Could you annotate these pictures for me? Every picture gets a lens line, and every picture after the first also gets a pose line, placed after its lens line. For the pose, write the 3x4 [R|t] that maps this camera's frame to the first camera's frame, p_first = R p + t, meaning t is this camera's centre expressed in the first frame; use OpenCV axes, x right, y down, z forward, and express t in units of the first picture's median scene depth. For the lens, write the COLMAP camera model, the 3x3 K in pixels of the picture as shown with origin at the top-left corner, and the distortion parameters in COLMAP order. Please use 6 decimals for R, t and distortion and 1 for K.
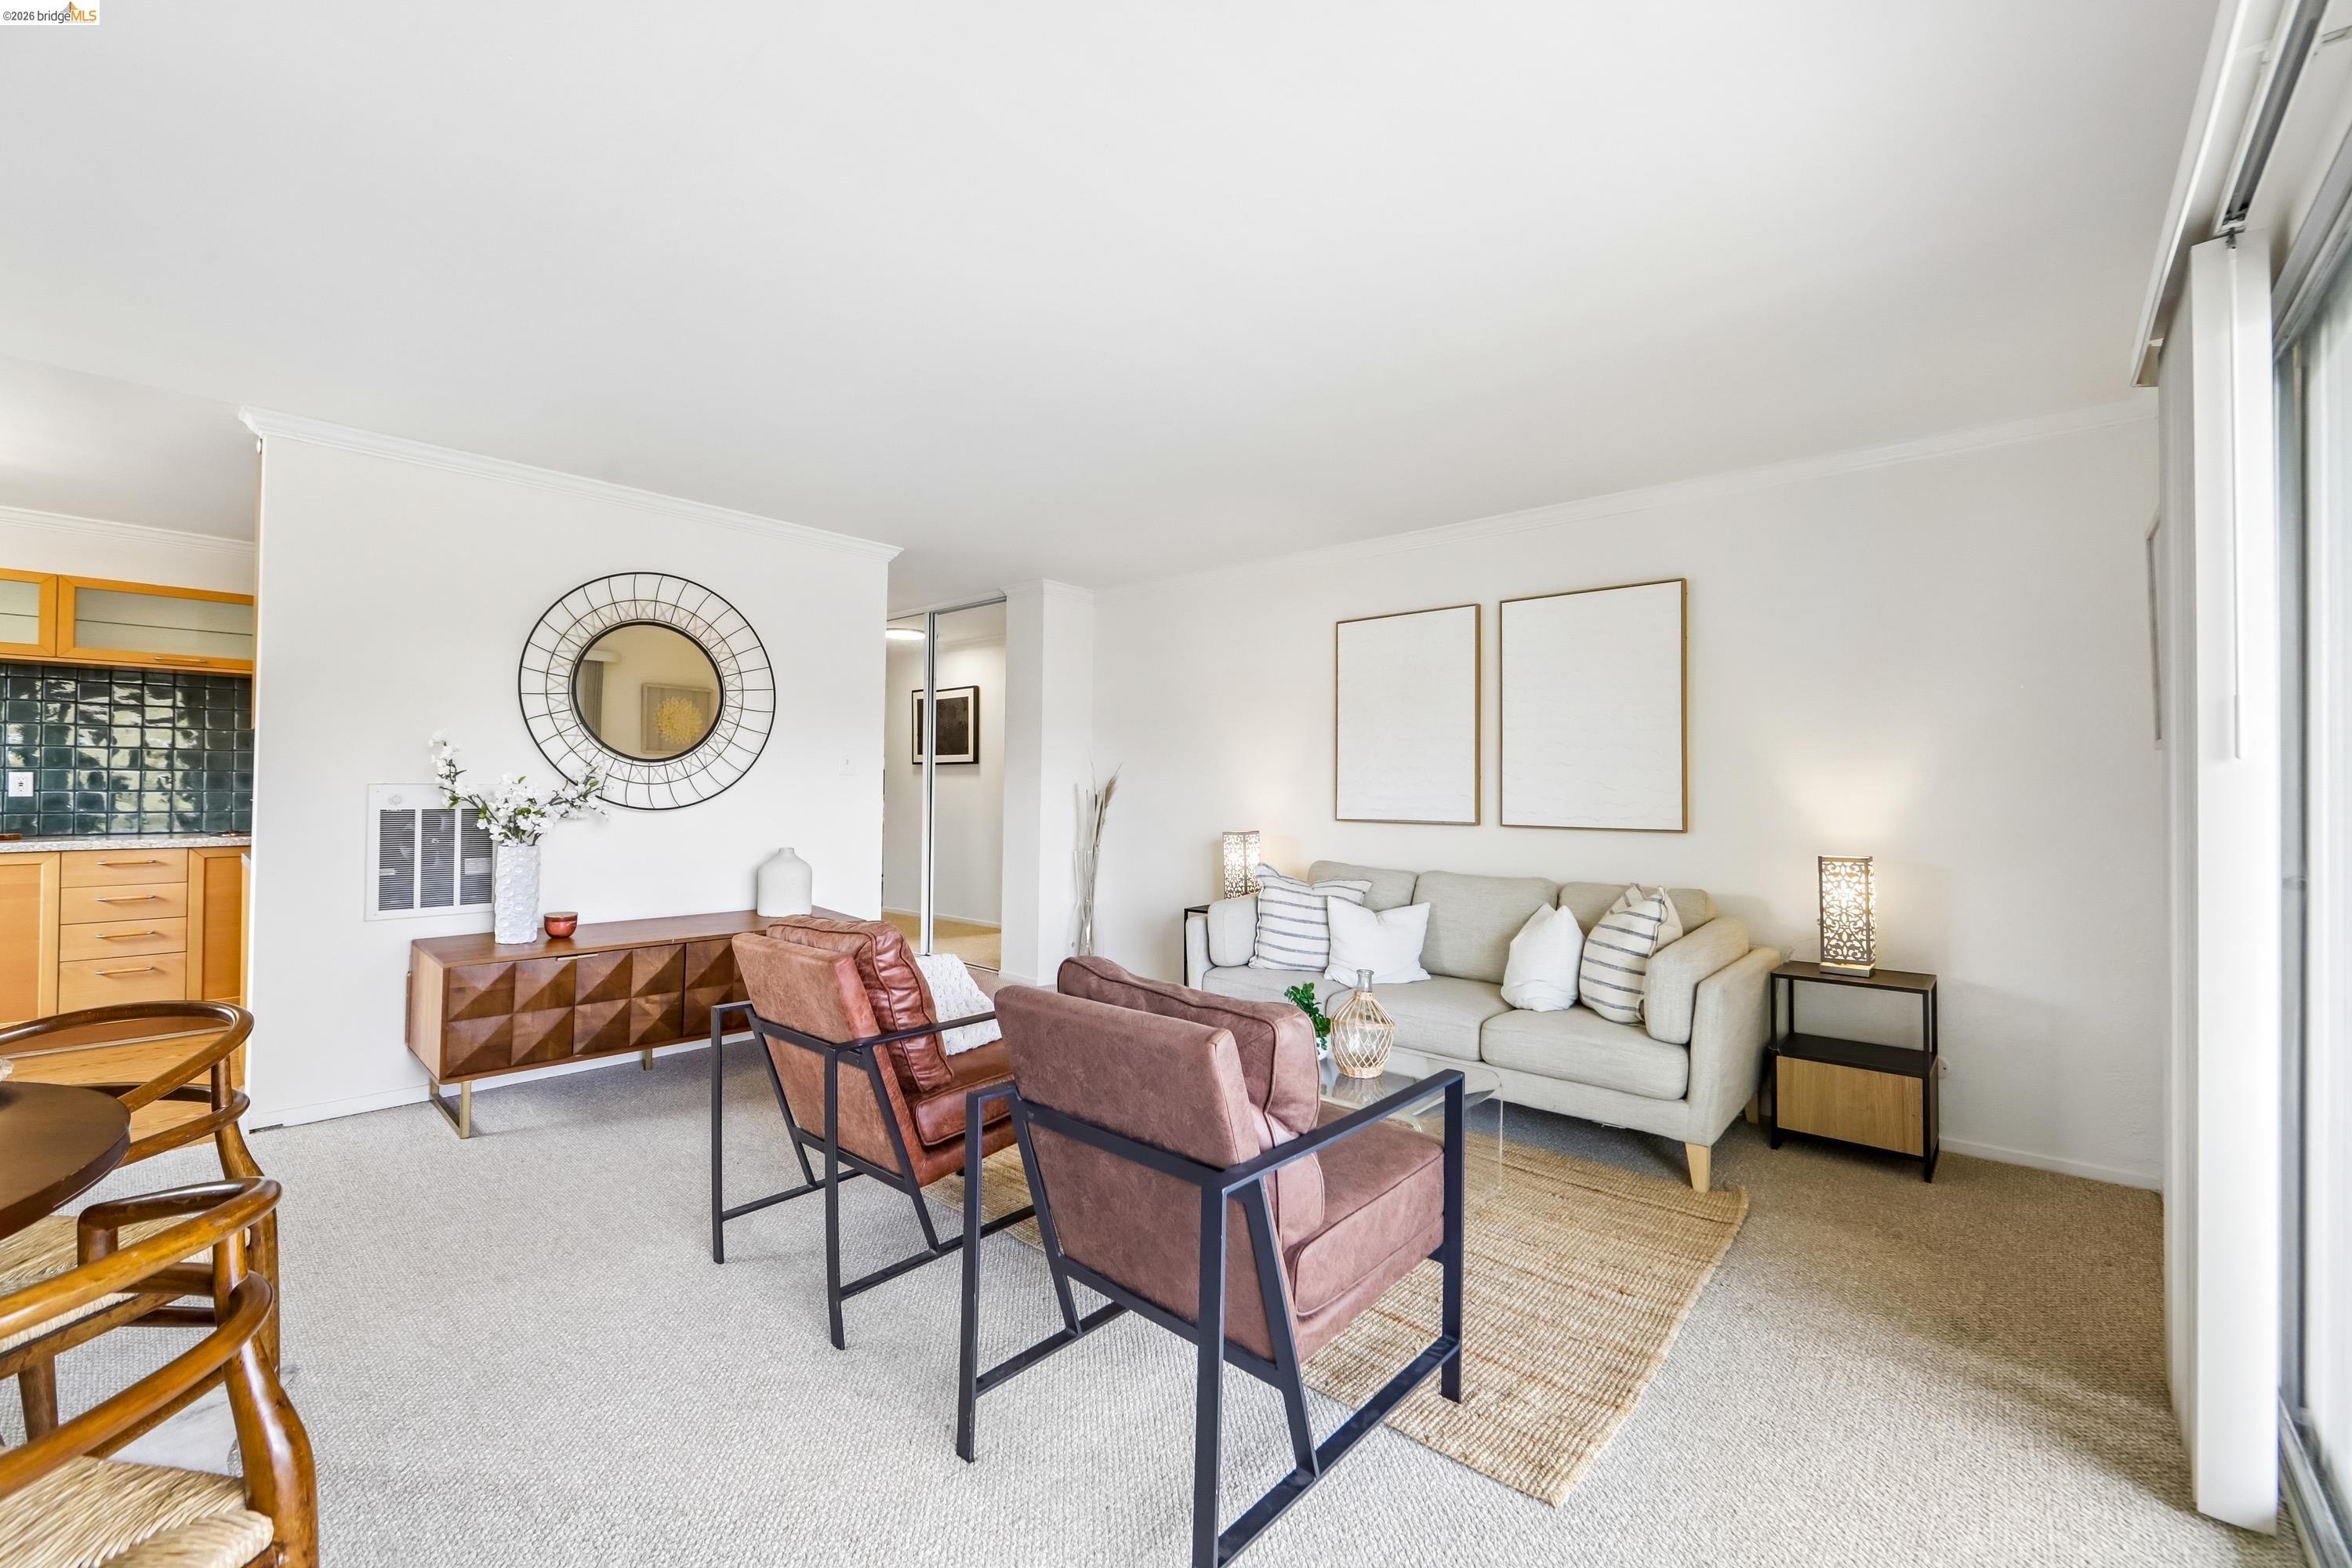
lens RADIAL K [[951.1, 0, 1187.9], [0, 951.1, 773.7], [0, 0, 1]] dist [-0.002820, 0.000786]
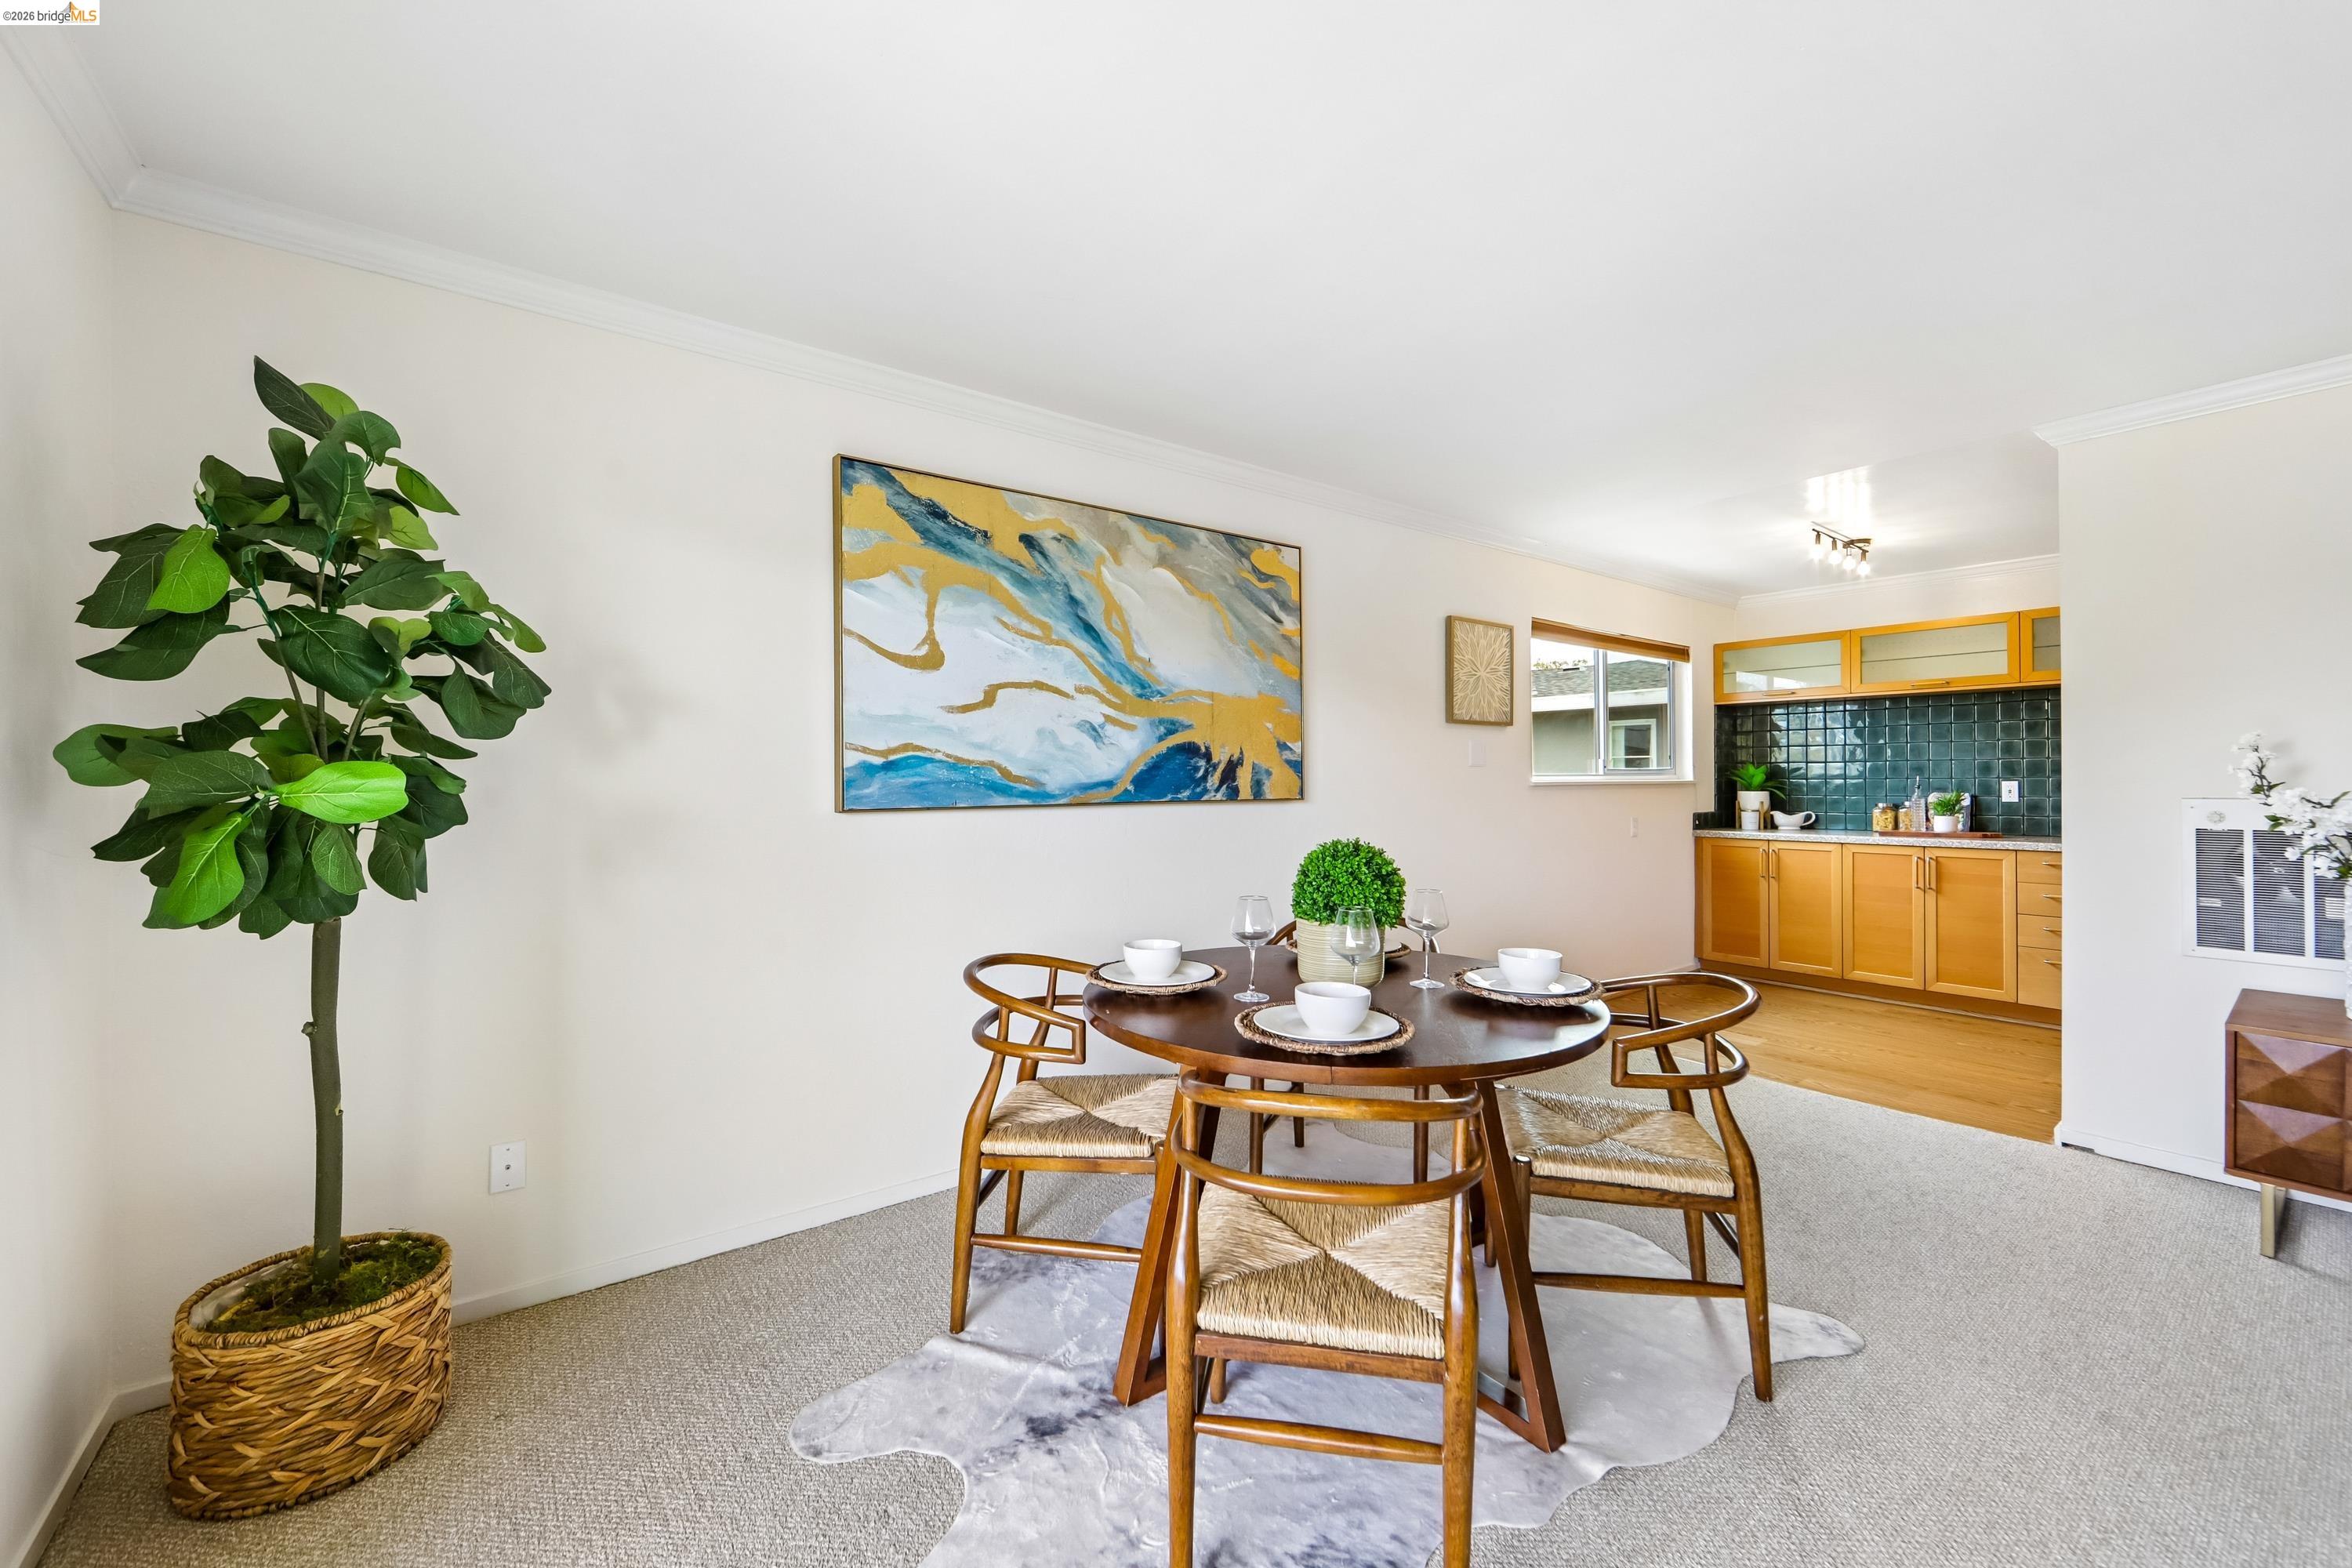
lens RADIAL K [[951.1, 0, 1190.9], [0, 951.1, 771.9], [0, 0, 1]] dist [-0.002820, 0.000786]
pose [[-0.180751, -0.011884, -0.983457, 0.130270], [0.016465, 0.999750, -0.015107, -0.012421], [0.983391, -0.018923, -0.180510, 0.217151]]
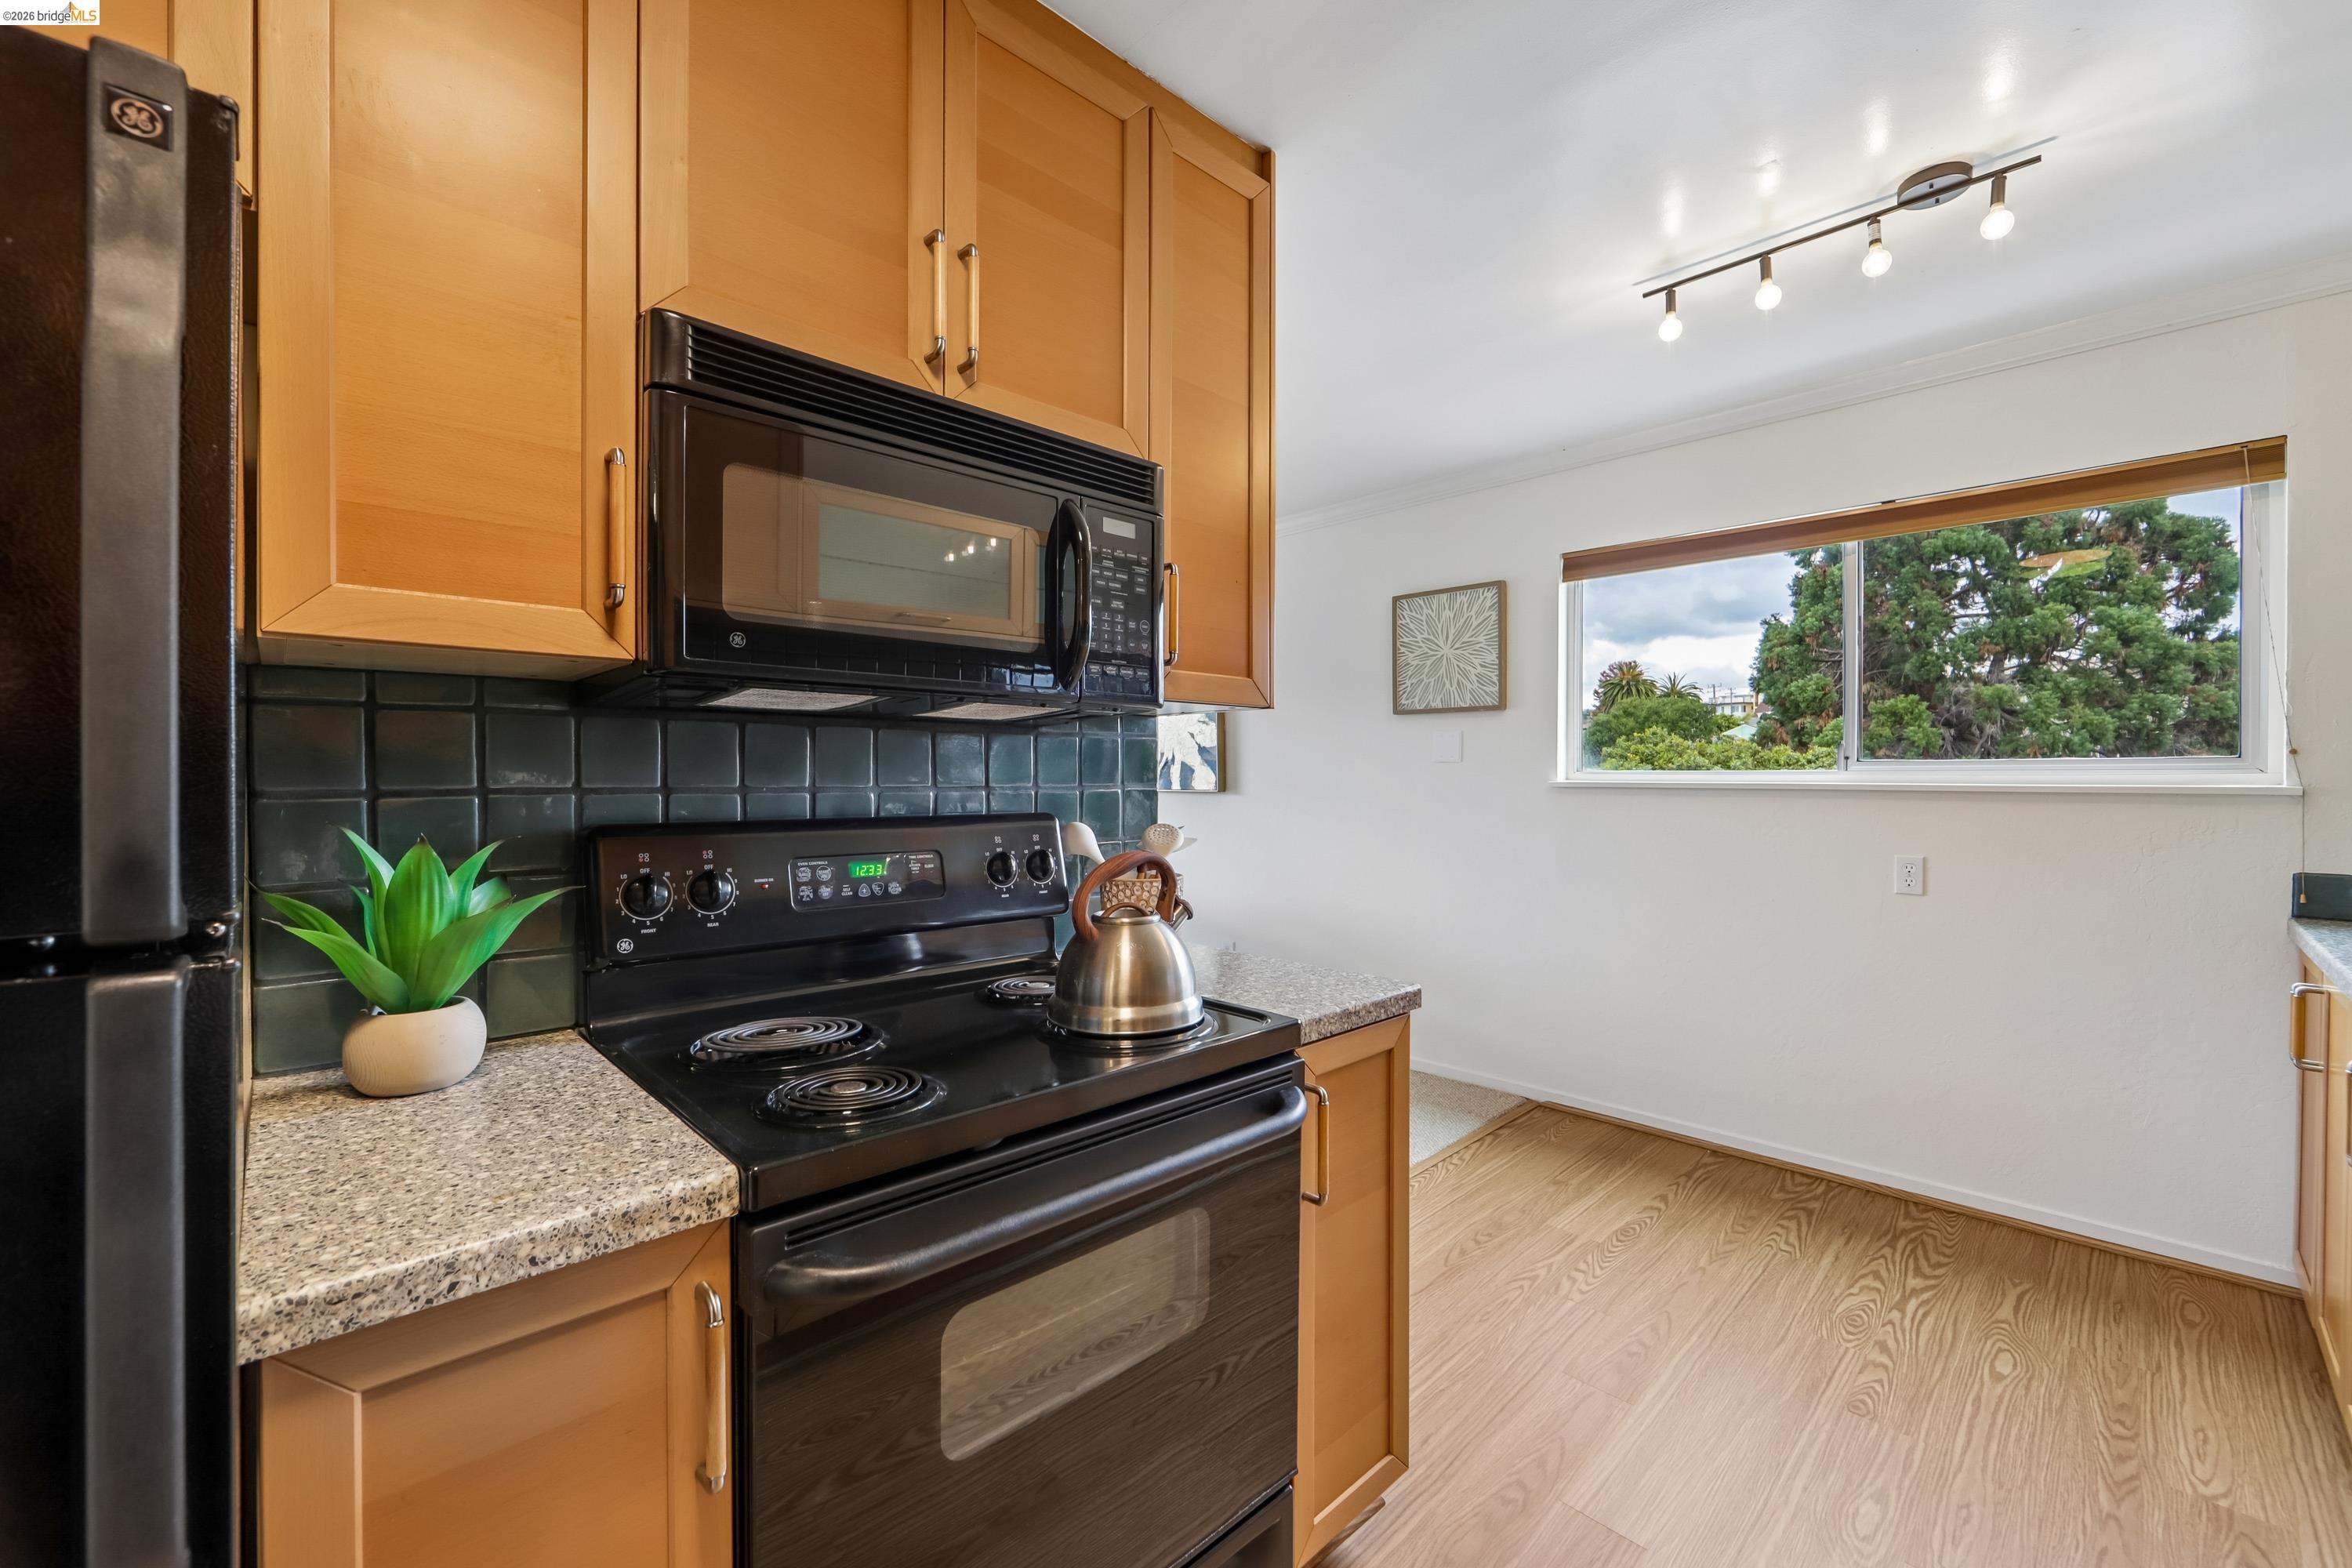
lens RADIAL K [[951.1, 0, 1181.1], [0, 951.1, 777.4], [0, 0, 1]] dist [-0.002820, 0.000786]
pose [[-0.997886, -0.013825, 0.063495, -0.801268], [-0.014359, 0.999865, -0.007947, -0.003471], [-0.063376, -0.008842, -0.997951, 1.280736]]
